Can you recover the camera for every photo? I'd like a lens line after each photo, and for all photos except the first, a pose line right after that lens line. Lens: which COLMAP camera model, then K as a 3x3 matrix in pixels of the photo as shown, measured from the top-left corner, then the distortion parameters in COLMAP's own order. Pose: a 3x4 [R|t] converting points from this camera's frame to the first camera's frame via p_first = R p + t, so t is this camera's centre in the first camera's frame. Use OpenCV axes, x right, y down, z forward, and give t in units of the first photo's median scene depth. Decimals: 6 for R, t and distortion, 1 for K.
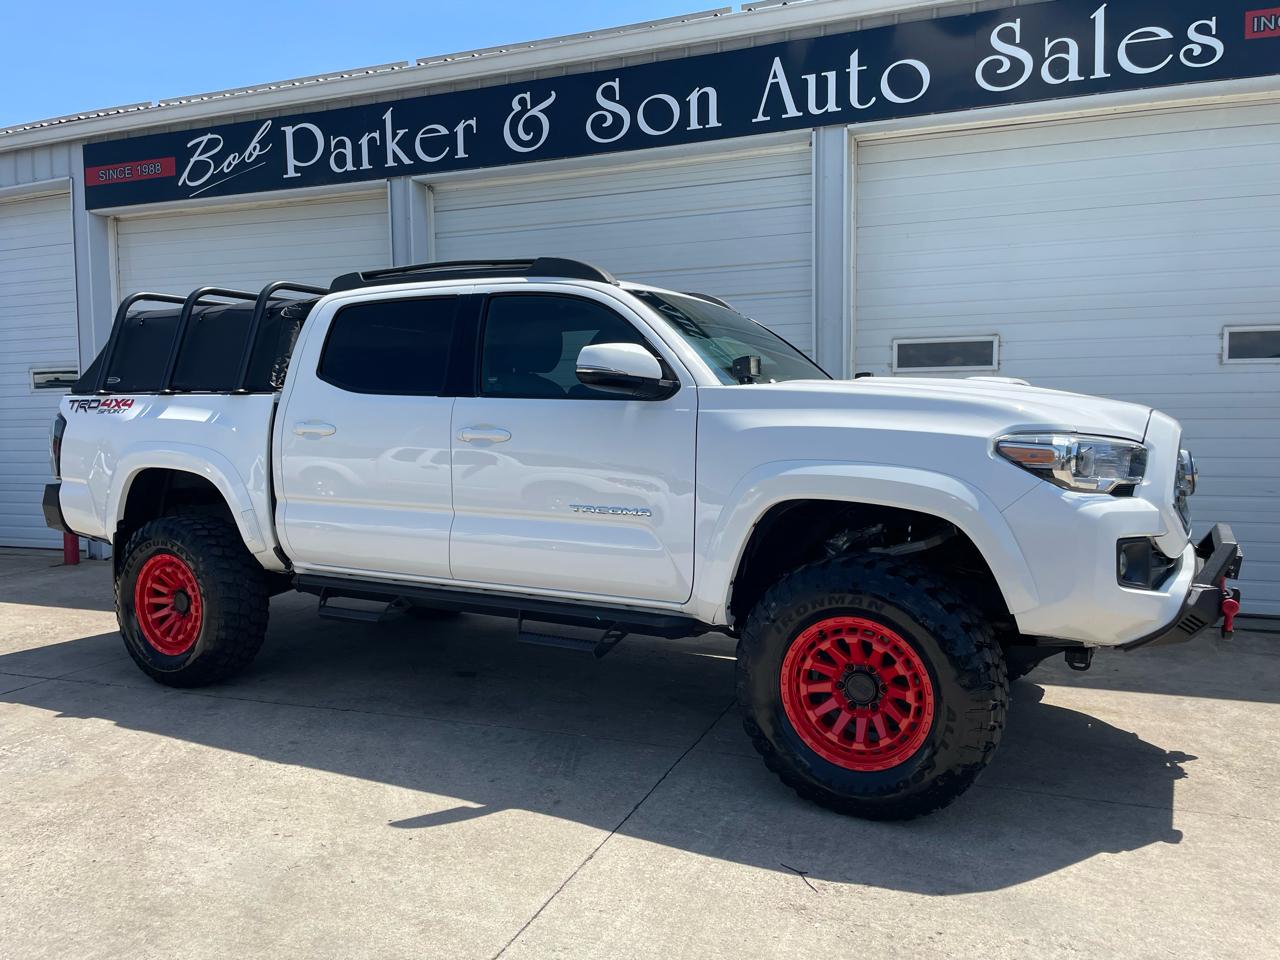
lens RADIAL K [[967.7, 0, 634.6], [0, 967.7, 479.3], [0, 0, 1]] dist [0.089929, -0.116882]
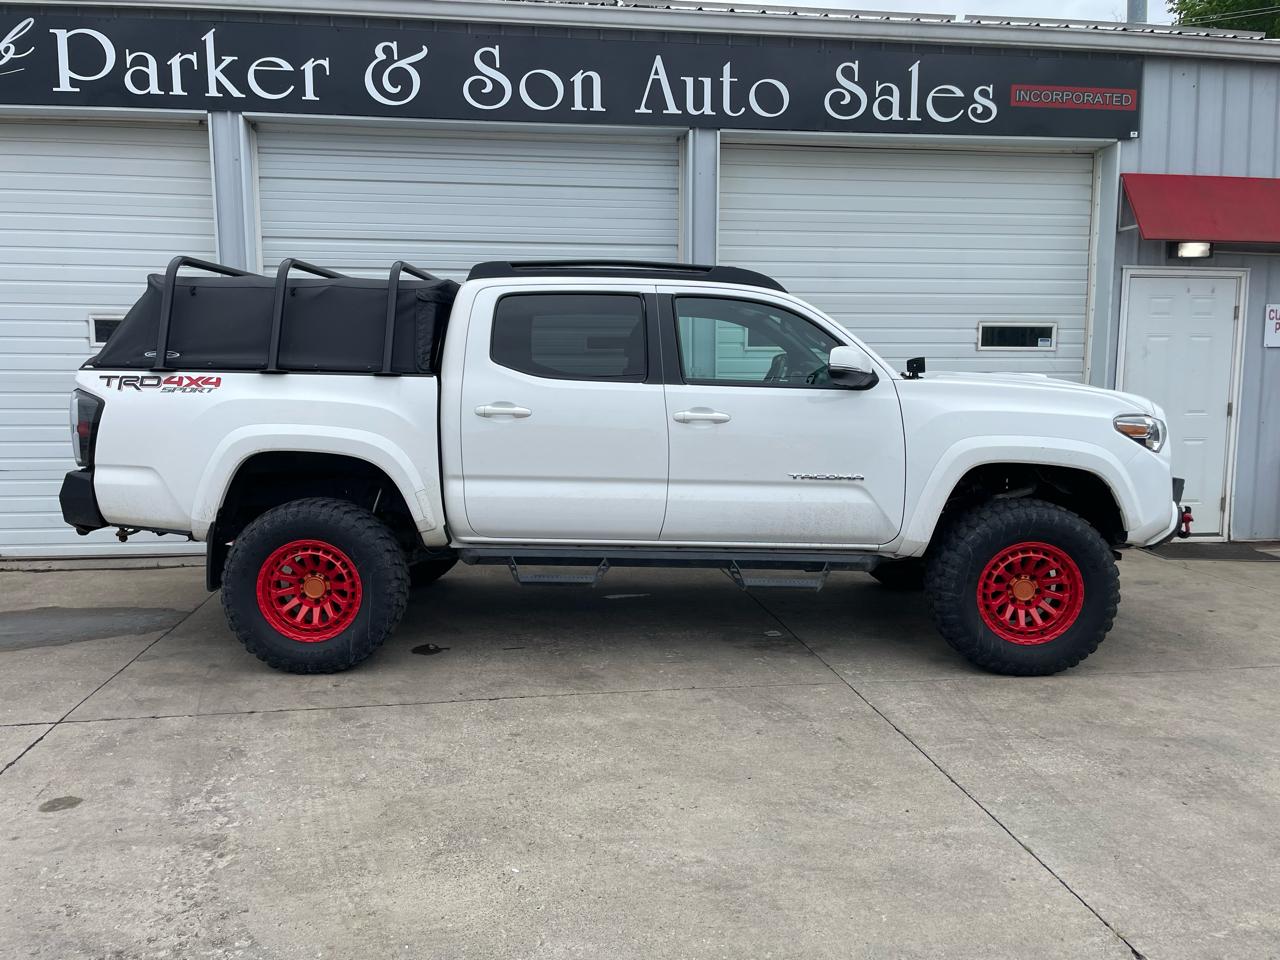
lens RADIAL K [[967.7, 0, 626.8], [0, 967.7, 473.4], [0, 0, 1]] dist [0.089929, -0.116882]
pose [[0.877850, -0.043704, 0.476937, -0.427956], [0.020827, 0.998369, 0.053151, -0.028379], [-0.478482, -0.036725, 0.877329, 0.052098]]
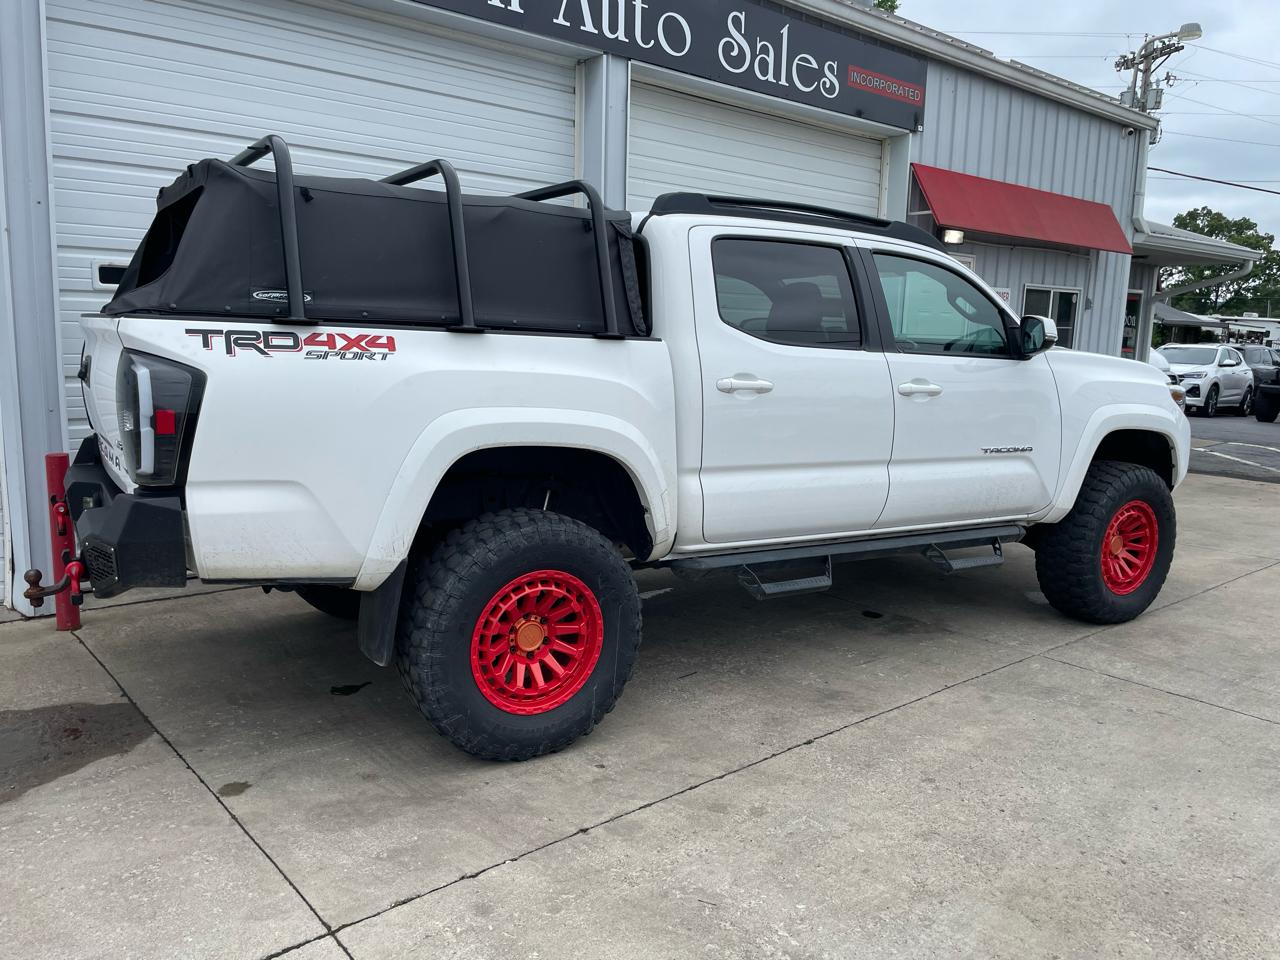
lens RADIAL K [[967.7, 0, 631.2], [0, 967.7, 475.6], [0, 0, 1]] dist [0.089929, -0.116882]
pose [[0.481767, -0.107573, 0.869672, -0.697618], [0.021688, 0.993596, 0.110887, -0.049706], [-0.876031, -0.034560, 0.481015, 0.501690]]
